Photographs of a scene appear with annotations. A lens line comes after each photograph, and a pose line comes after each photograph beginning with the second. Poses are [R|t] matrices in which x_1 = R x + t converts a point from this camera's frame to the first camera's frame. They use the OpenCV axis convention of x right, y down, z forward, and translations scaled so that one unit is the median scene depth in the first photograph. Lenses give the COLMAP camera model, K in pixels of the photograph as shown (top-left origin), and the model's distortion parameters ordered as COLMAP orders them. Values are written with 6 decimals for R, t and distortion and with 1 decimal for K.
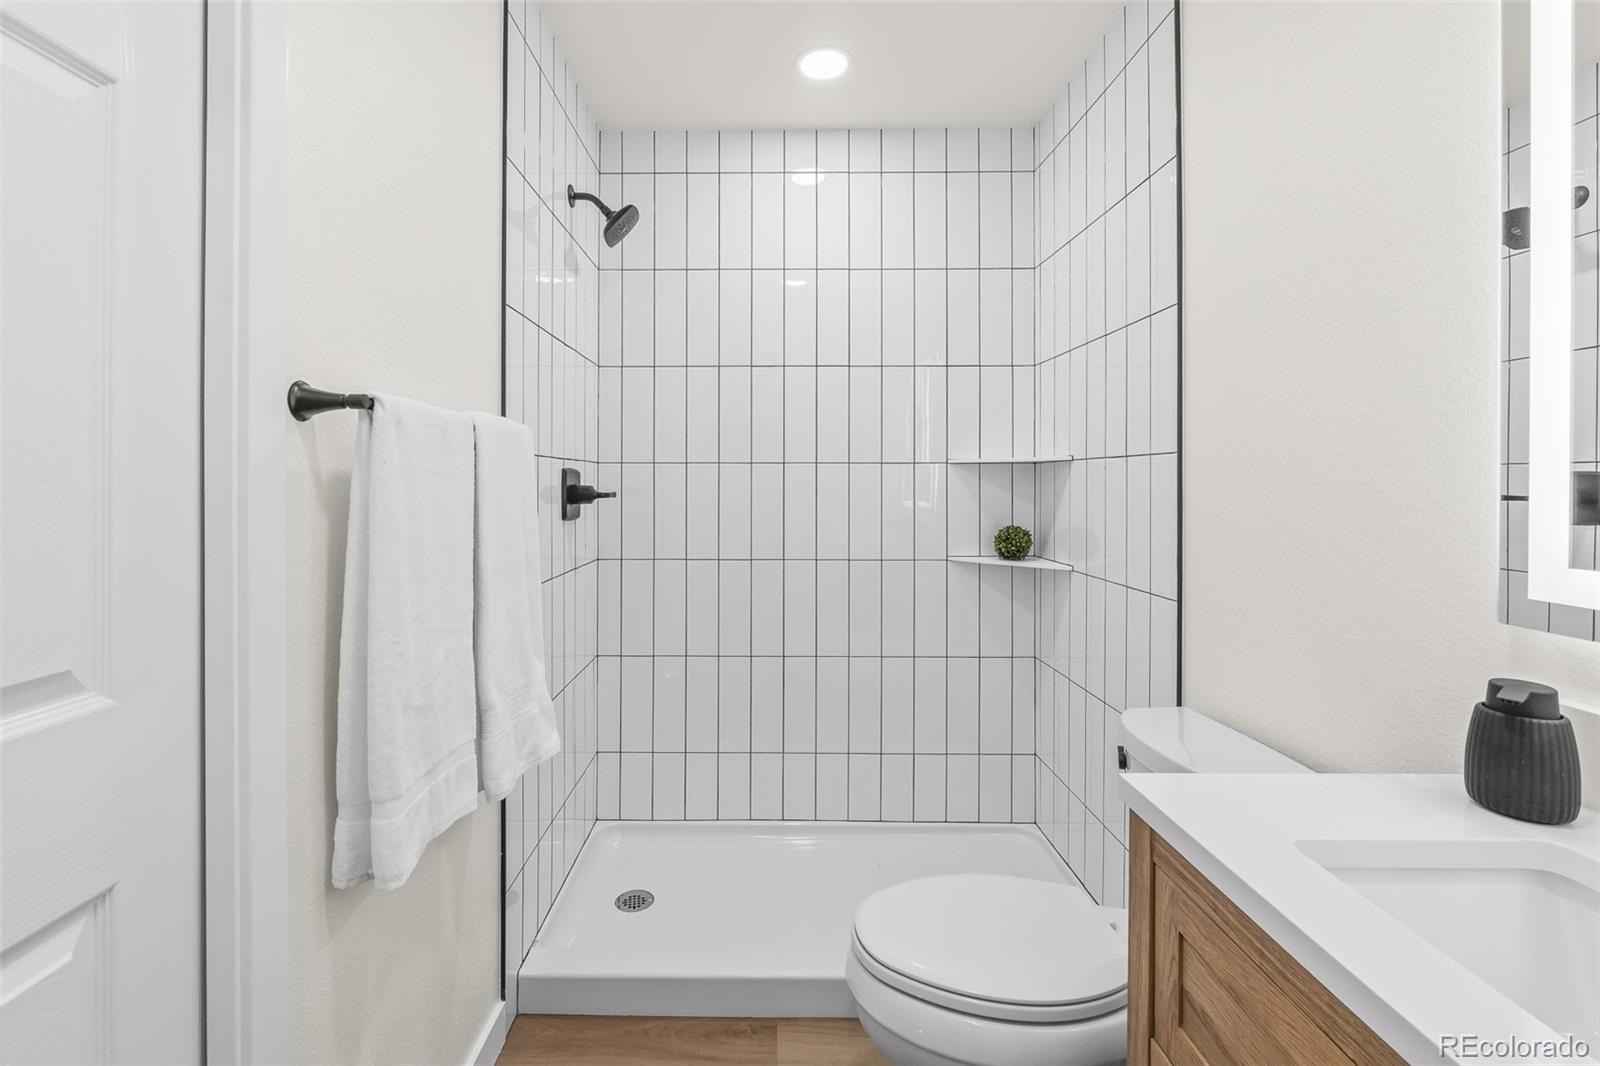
lens RADIAL K [[681.1, 0, 768.0], [0, 681.1, 478.1], [0, 0, 1]] dist [-0.006345, -0.000683]
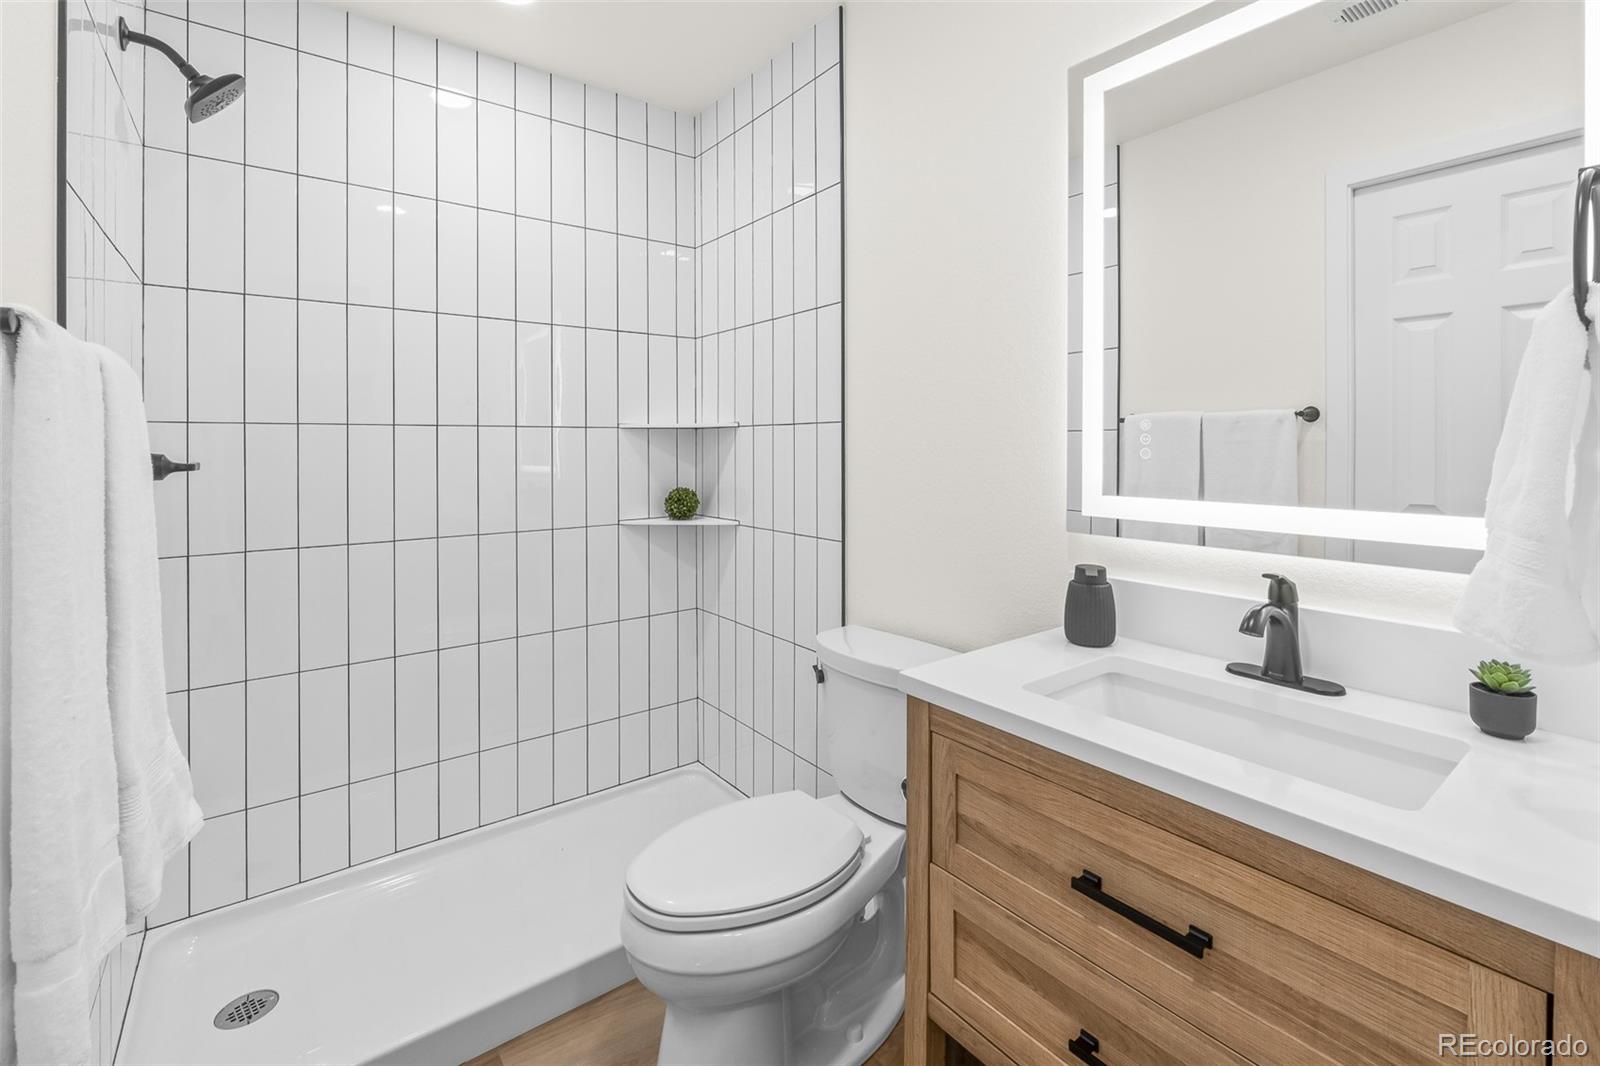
lens RADIAL K [[699.0, 0, 794.1], [0, 699.0, 444.6], [0, 0, 1]] dist [-0.006397, 0.000118]
pose [[0.792441, -0.003512, 0.609939, -0.173584], [0.001670, 0.999992, 0.003587, -0.000439], [-0.609947, -0.001824, 0.792440, 0.028141]]
